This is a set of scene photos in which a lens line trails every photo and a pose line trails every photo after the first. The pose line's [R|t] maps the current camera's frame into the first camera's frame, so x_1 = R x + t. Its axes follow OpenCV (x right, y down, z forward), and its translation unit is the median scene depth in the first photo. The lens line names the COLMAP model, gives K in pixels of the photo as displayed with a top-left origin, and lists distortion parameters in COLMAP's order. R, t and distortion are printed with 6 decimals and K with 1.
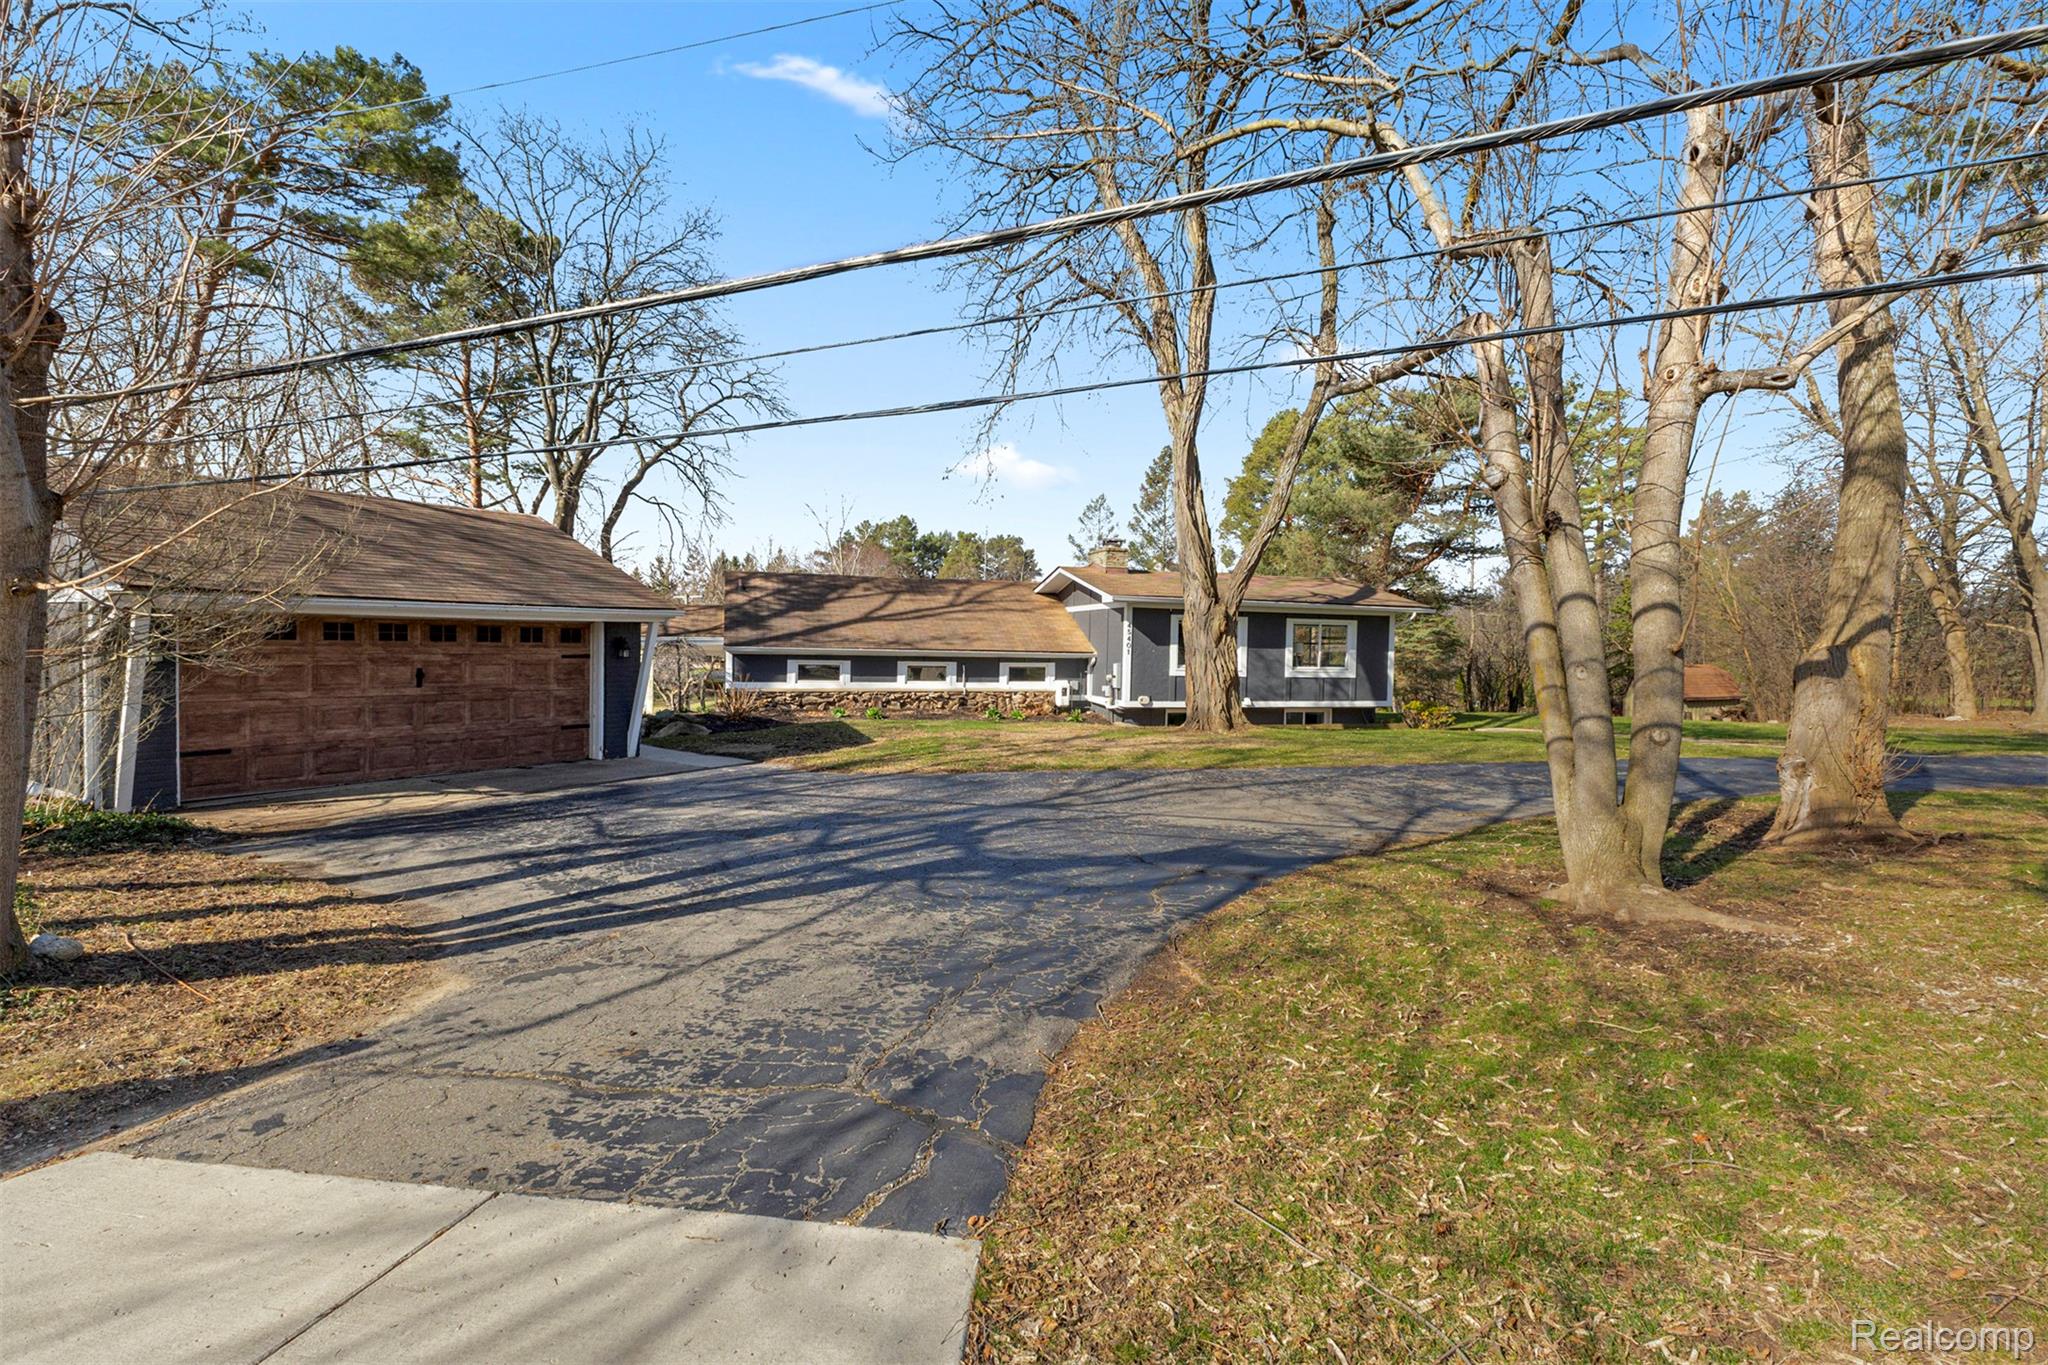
lens RADIAL K [[924.9, 0, 1014.3], [0, 924.9, 663.4], [0, 0, 1]] dist [0.009278, 0.000276]
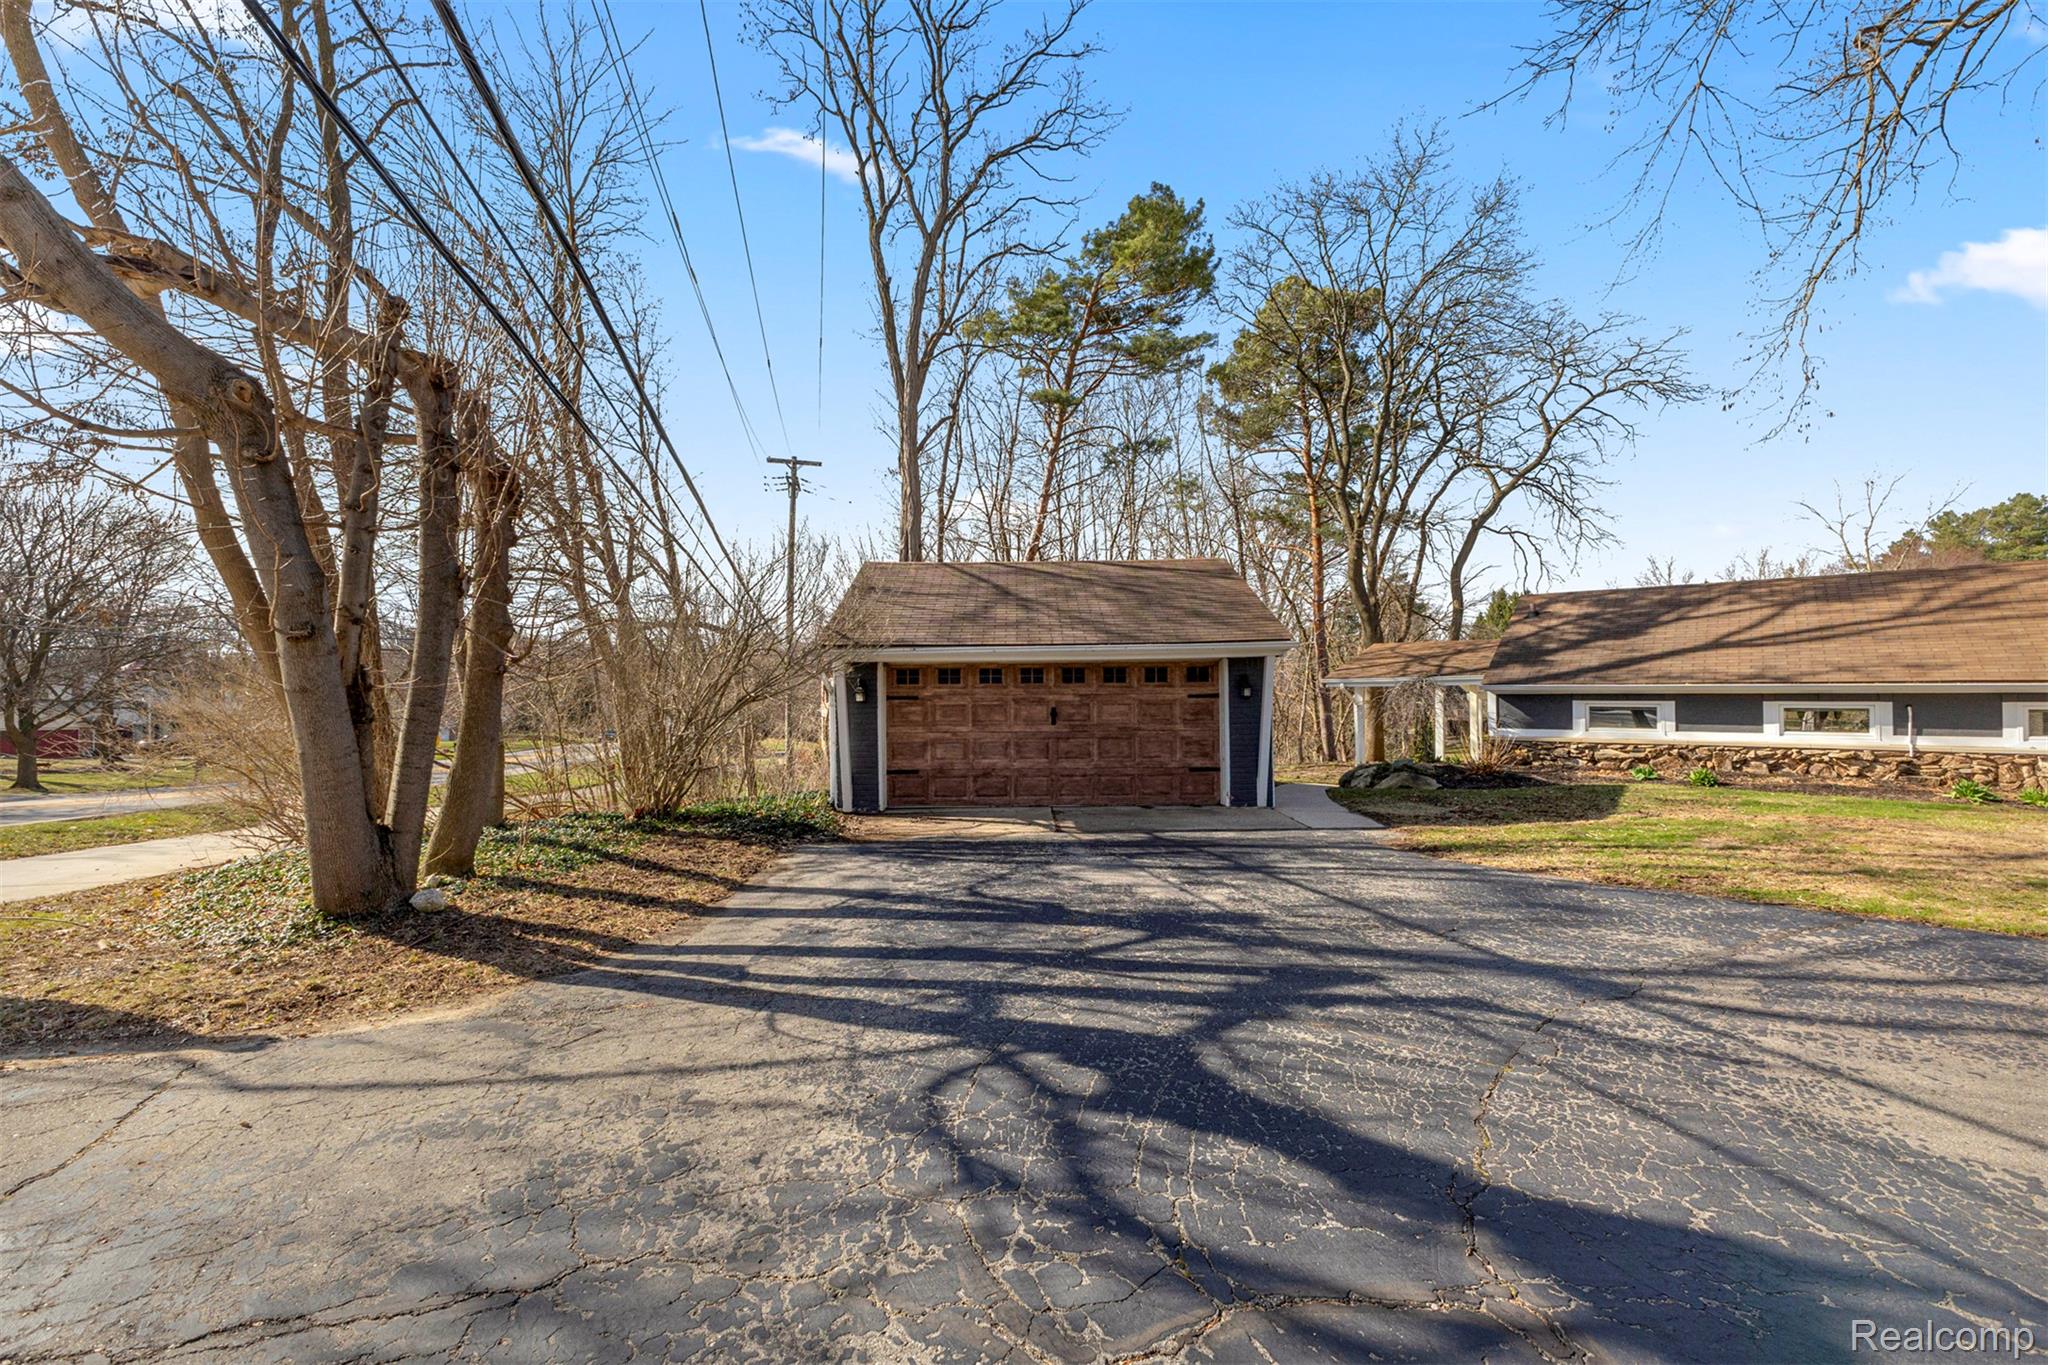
lens RADIAL K [[876.7, 0, 1024.0], [0, 876.7, 682.5], [0, 0, 1]] dist [0.007971, 0.000029]
pose [[0.552744, -0.026500, -0.832930, 0.110746], [-0.000739, 0.999478, -0.032289, 0.004880], [0.833351, 0.018463, 0.552436, 0.208659]]
